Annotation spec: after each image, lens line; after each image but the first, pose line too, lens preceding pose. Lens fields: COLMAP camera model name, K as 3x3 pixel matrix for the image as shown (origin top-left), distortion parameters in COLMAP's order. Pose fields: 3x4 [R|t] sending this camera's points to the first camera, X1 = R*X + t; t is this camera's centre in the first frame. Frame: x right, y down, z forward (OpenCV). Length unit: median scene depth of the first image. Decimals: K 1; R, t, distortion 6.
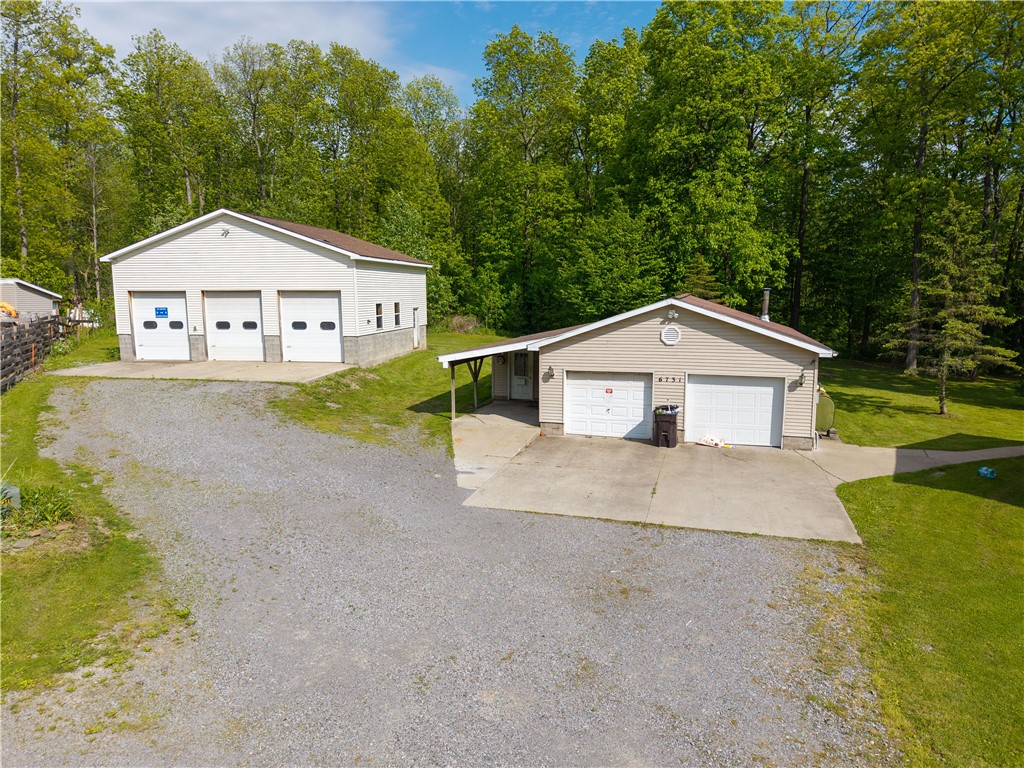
lens RADIAL K [[683.1, 0, 515.3], [0, 683.1, 384.6], [0, 0, 1]] dist [0.031034, -0.025127]
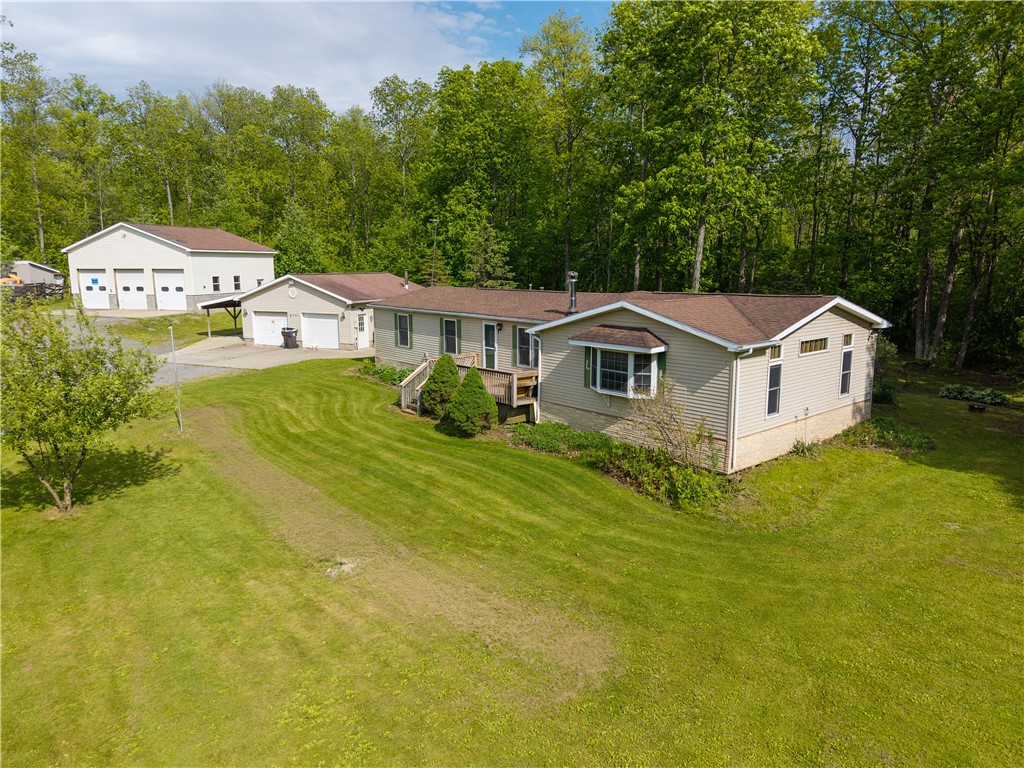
lens RADIAL K [[683.1, 0, 509.2], [0, 683.1, 391.2], [0, 0, 1]] dist [0.031034, -0.025127]
pose [[0.993021, 0.021695, -0.115922, 0.772504], [-0.016239, 0.998725, 0.047805, 0.076709], [0.116812, -0.045589, 0.992107, -0.654850]]
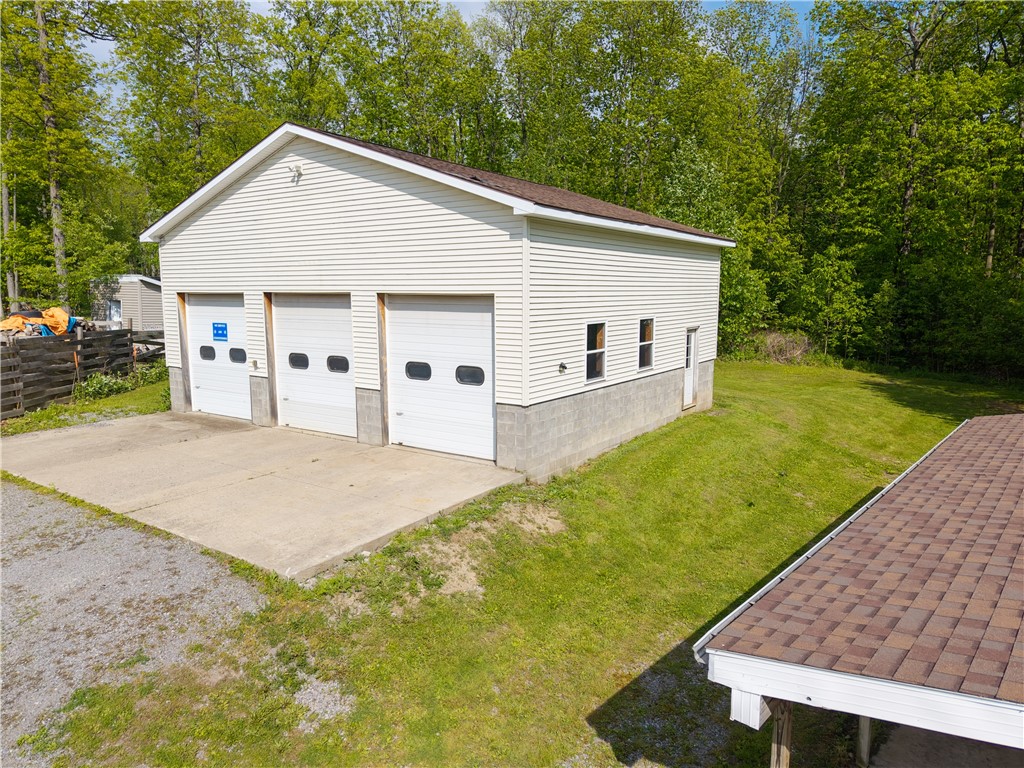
lens RADIAL K [[683.1, 0, 509.0], [0, 683.1, 391.1], [0, 0, 1]] dist [0.031034, -0.025127]
pose [[0.903744, 0.065114, -0.423092, -0.066314], [-0.061284, 0.997863, 0.022666, -0.087124], [0.423664, 0.005445, 0.905803, 0.618001]]
